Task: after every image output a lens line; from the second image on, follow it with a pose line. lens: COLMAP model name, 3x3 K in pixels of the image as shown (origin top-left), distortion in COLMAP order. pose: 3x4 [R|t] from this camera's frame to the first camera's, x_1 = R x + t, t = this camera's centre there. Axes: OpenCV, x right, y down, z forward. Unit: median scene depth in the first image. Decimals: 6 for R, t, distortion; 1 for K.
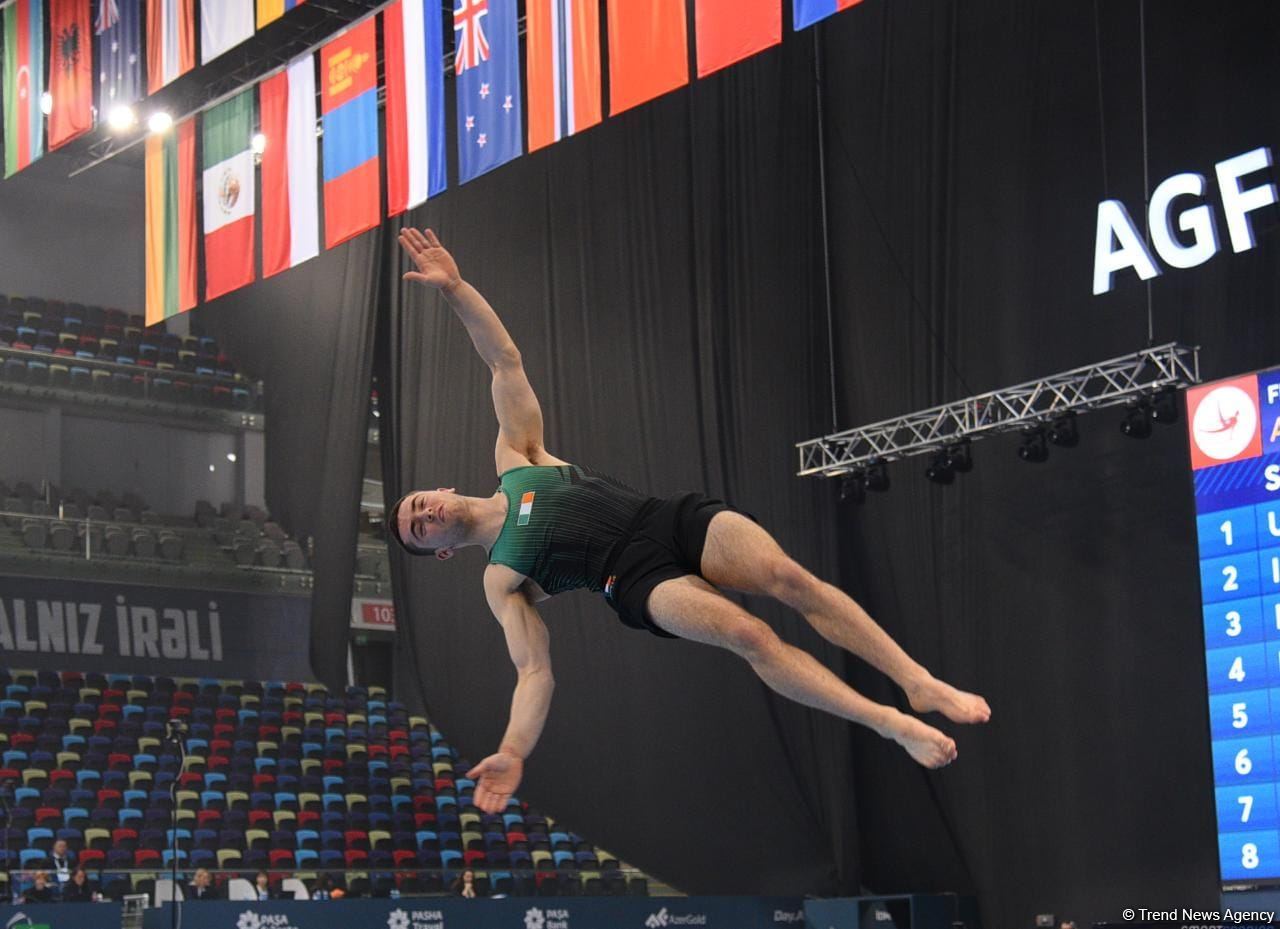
lens RADIAL K [[2672.8, 0, 652.7], [0, 2672.8, 519.4], [0, 0, 1]] dist [0.200022, 0.000000]
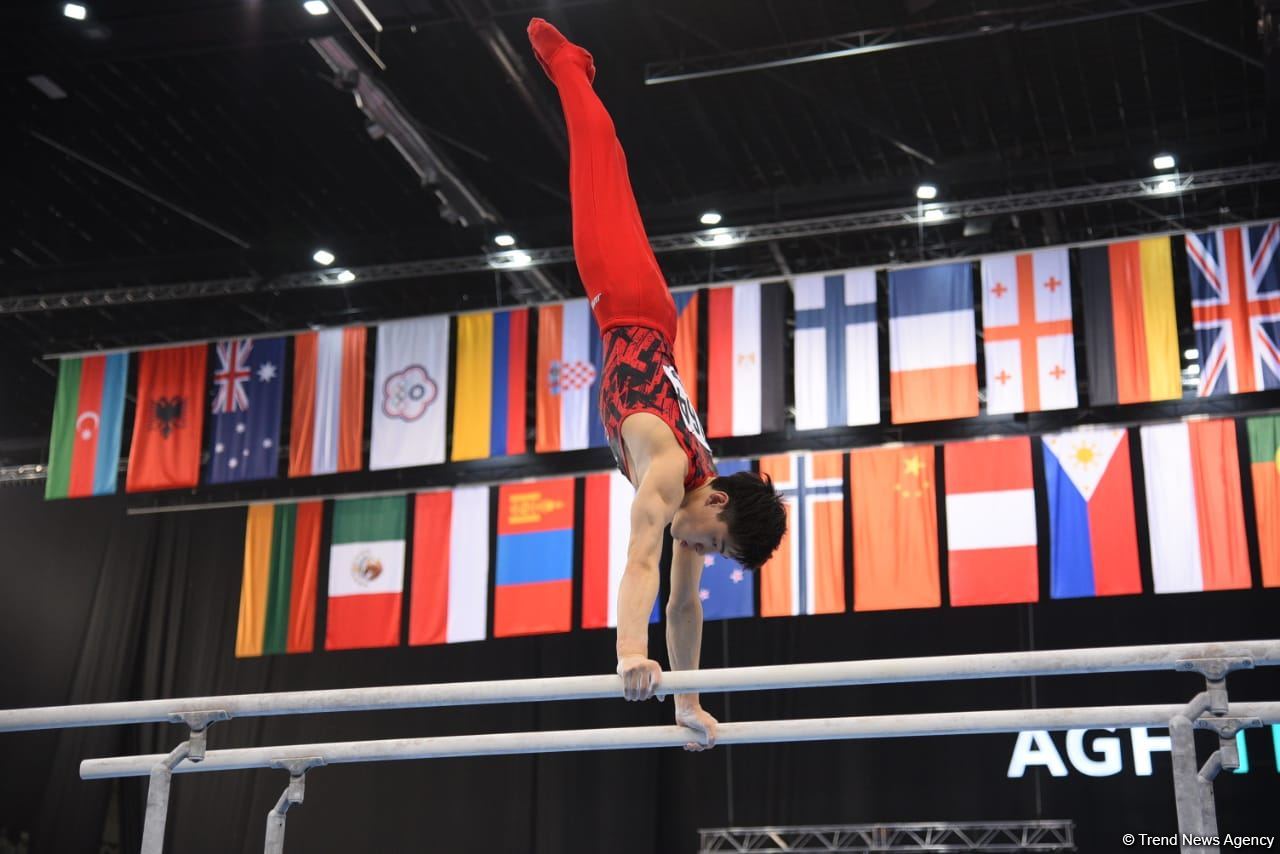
lens RADIAL K [[2248.3, 0, 638.6], [0, 2248.3, 438.6], [0, 0, 1]] dist [0.436286, 0.000000]
pose [[0.815314, 0.227428, 0.532484, -0.668087], [-0.133500, 0.968690, -0.209326, 0.026595], [-0.563419, 0.099580, 0.820148, 0.047759]]
